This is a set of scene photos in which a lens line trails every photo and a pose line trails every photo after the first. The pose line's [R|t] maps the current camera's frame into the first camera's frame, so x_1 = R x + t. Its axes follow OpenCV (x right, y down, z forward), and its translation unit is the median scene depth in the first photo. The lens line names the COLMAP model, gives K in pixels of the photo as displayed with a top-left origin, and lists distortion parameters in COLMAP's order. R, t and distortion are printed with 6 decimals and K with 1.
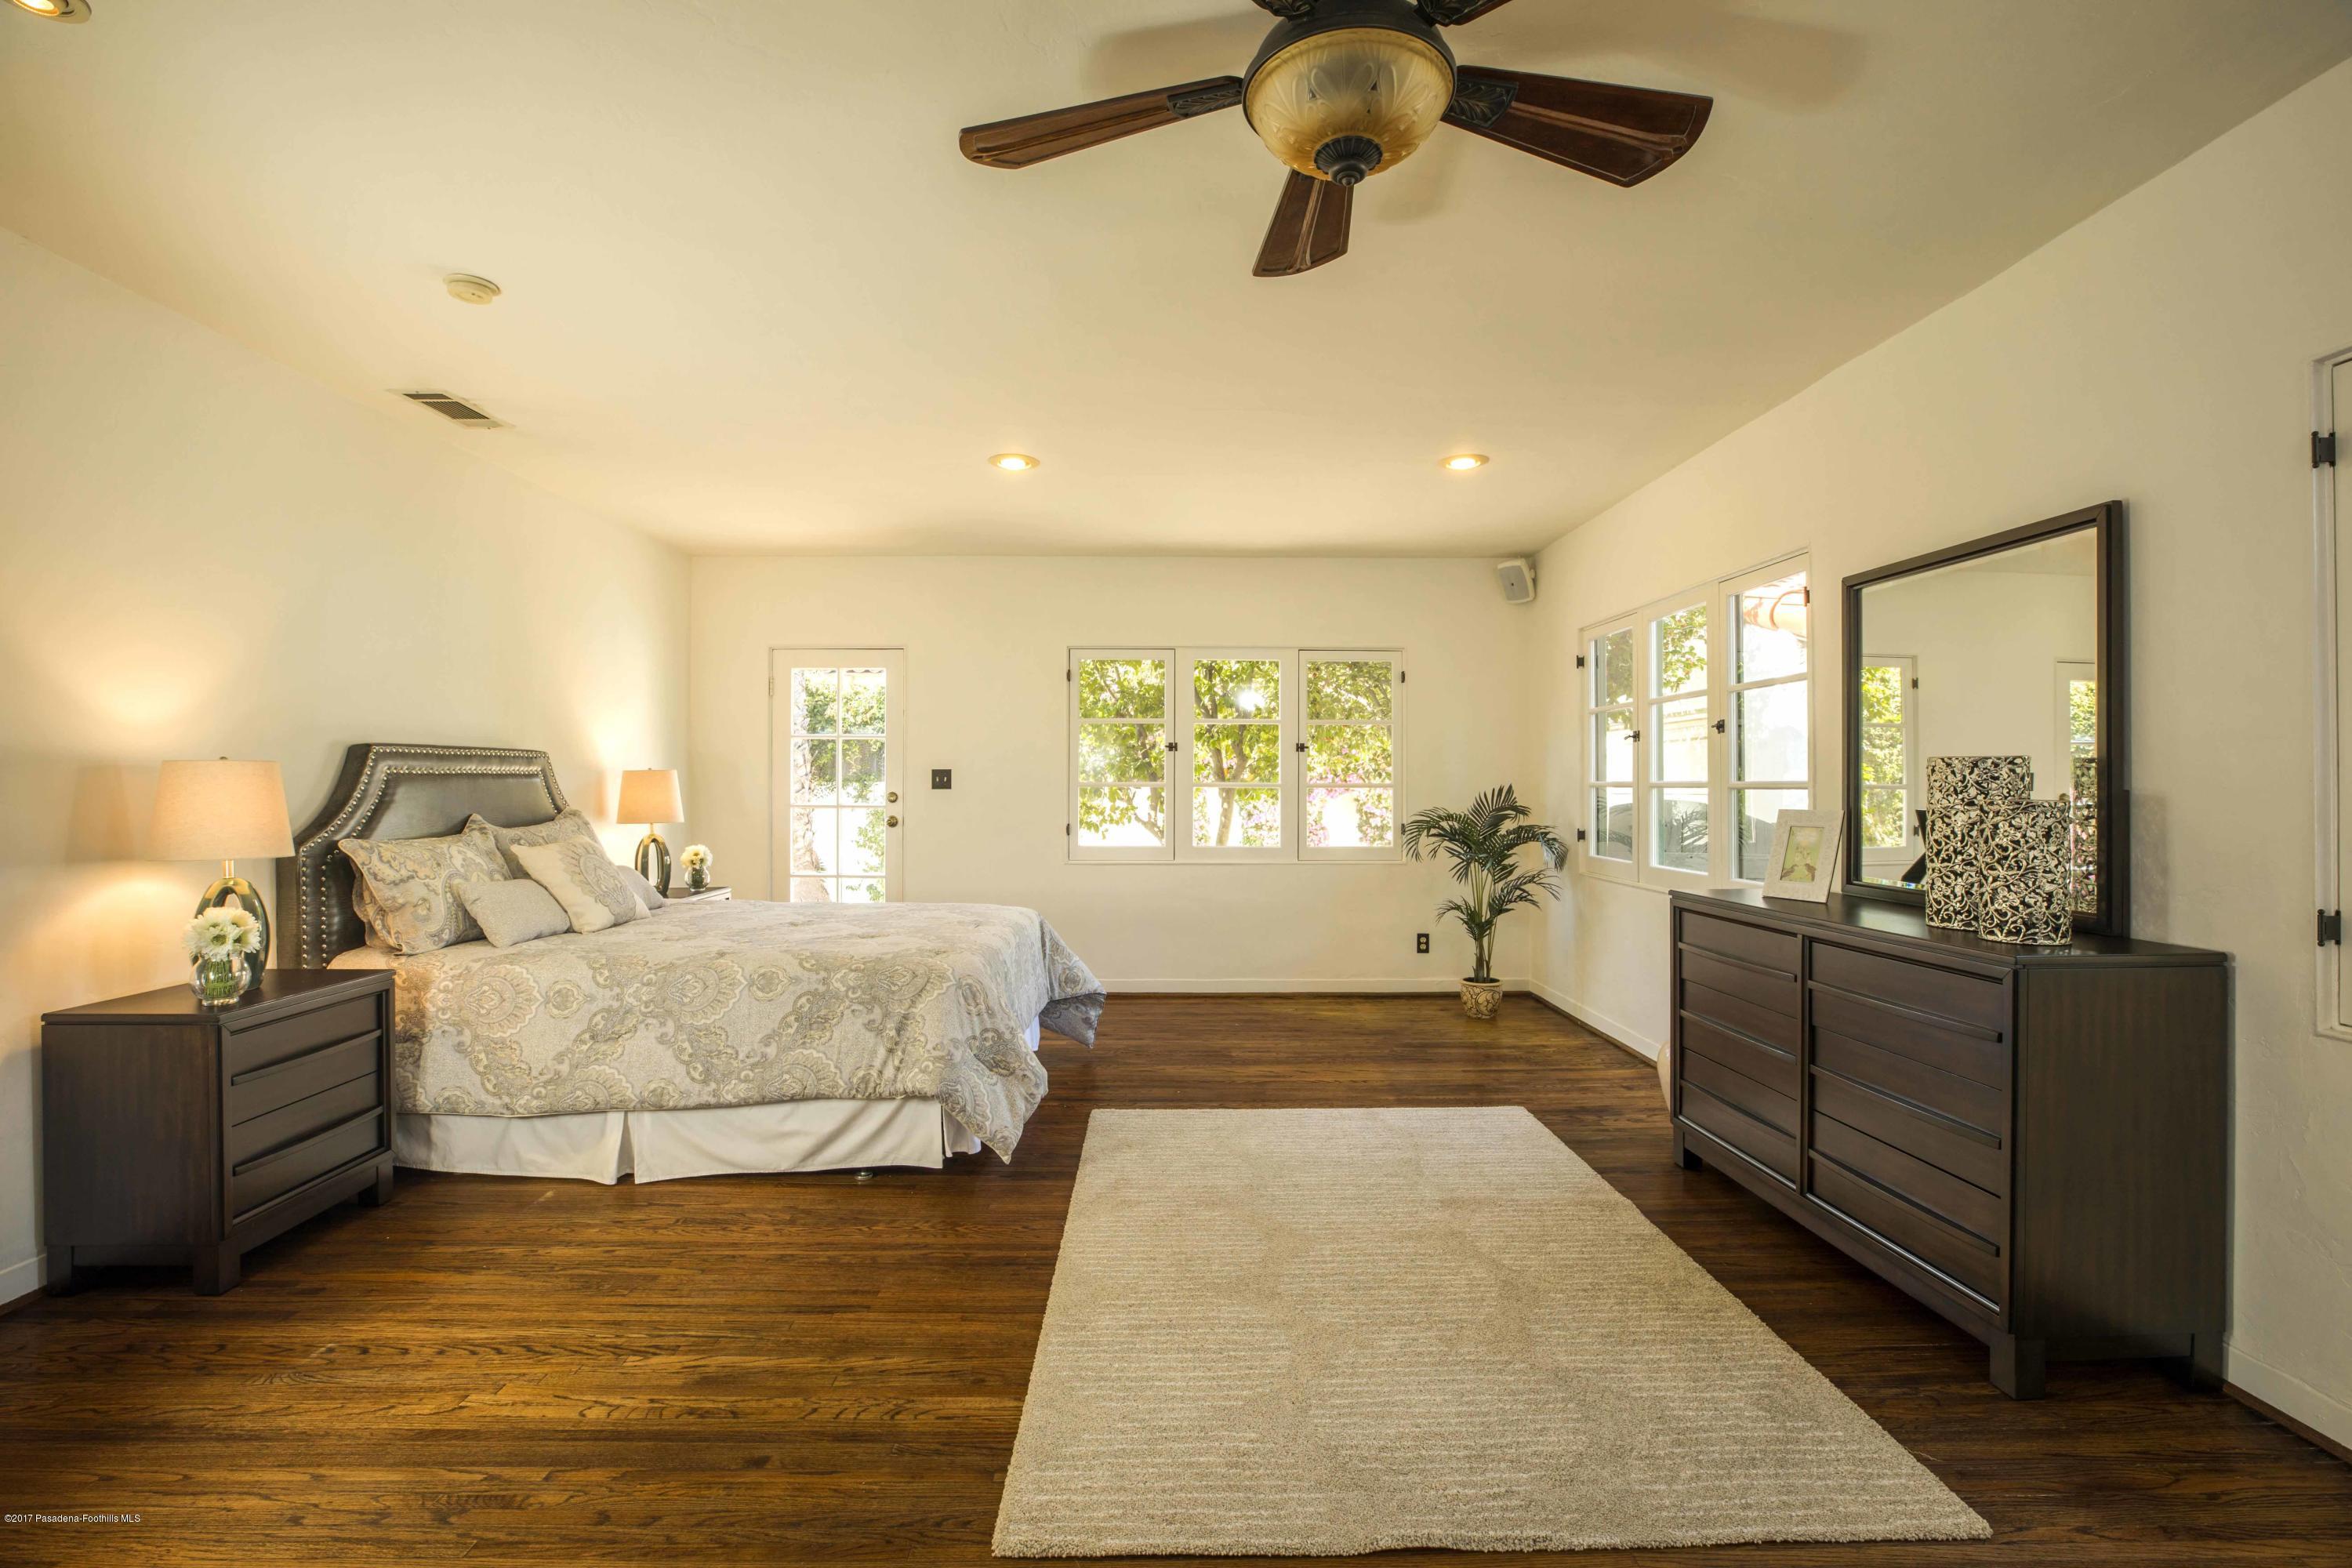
lens RADIAL K [[1071.5, 0, 1172.4], [0, 1071.5, 779.3], [0, 0, 1]] dist [-0.048372, 0.014130]
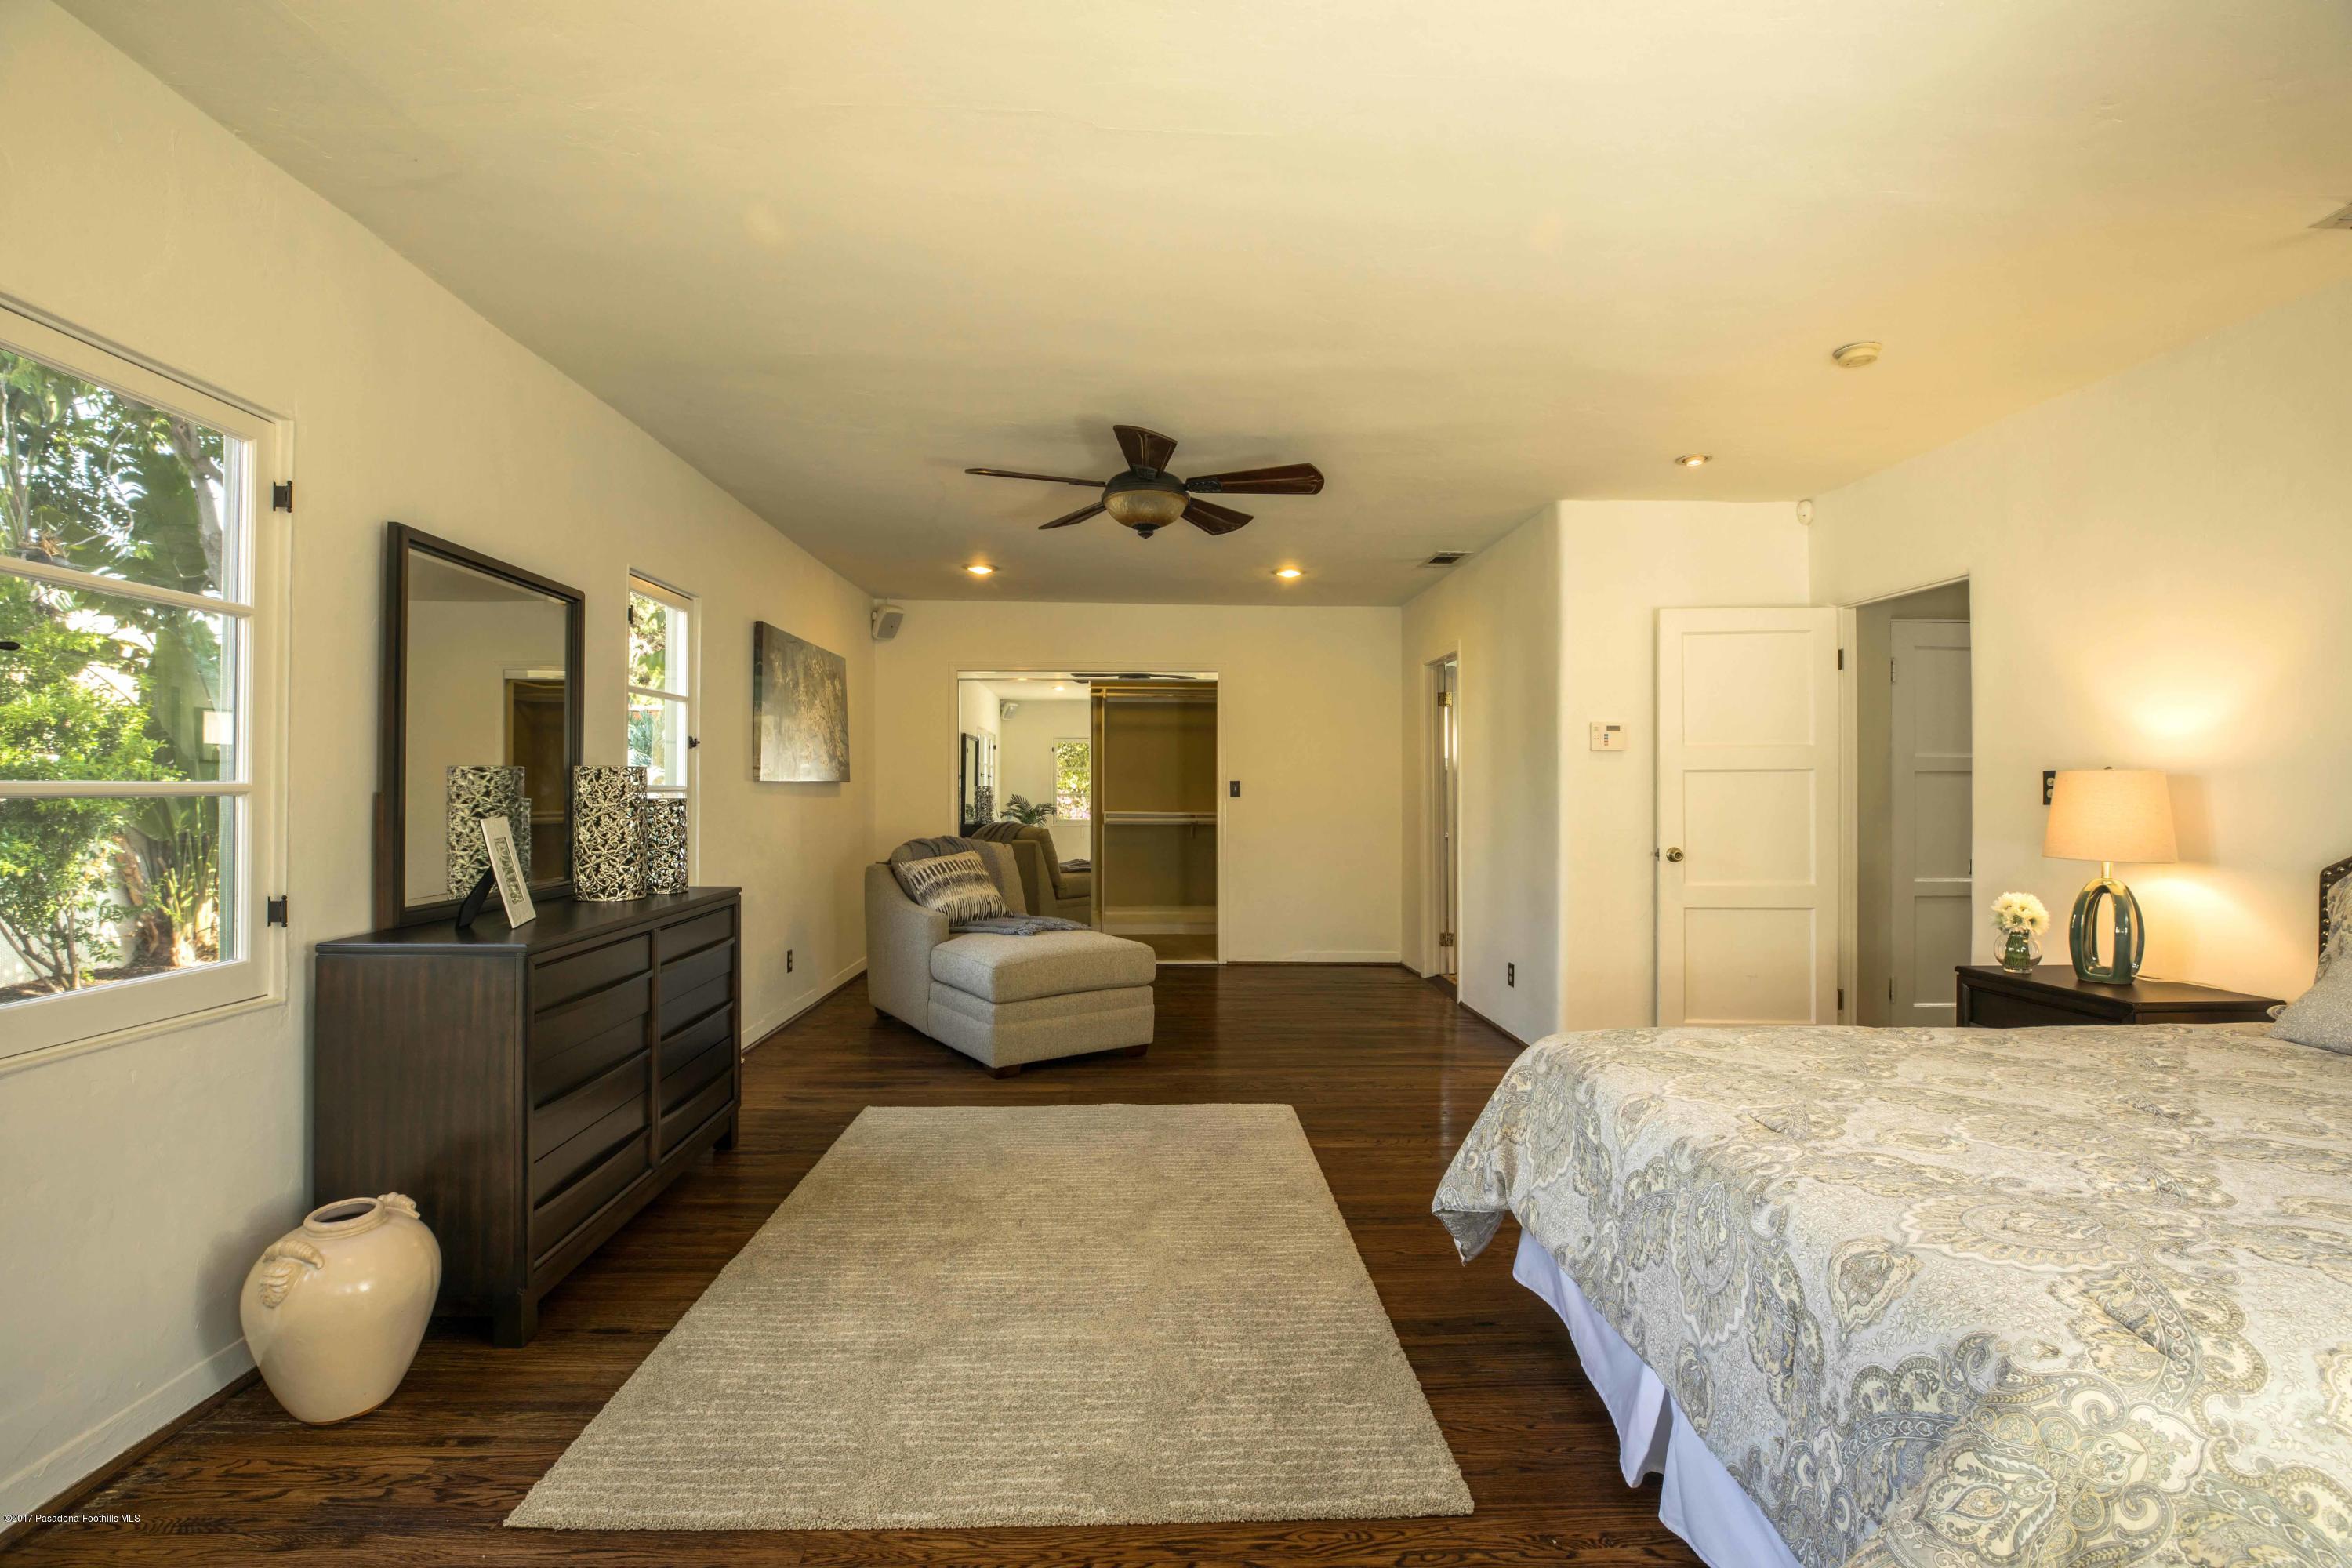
lens RADIAL K [[1071.5, 0, 1172.4], [0, 1071.5, 779.3], [0, 0, 1]] dist [-0.048372, 0.014130]
pose [[-0.999735, -0.002592, -0.022882, 0.094348], [-0.002262, 0.999893, -0.014448, 0.010439], [0.022917, -0.014393, -0.999634, 2.036420]]
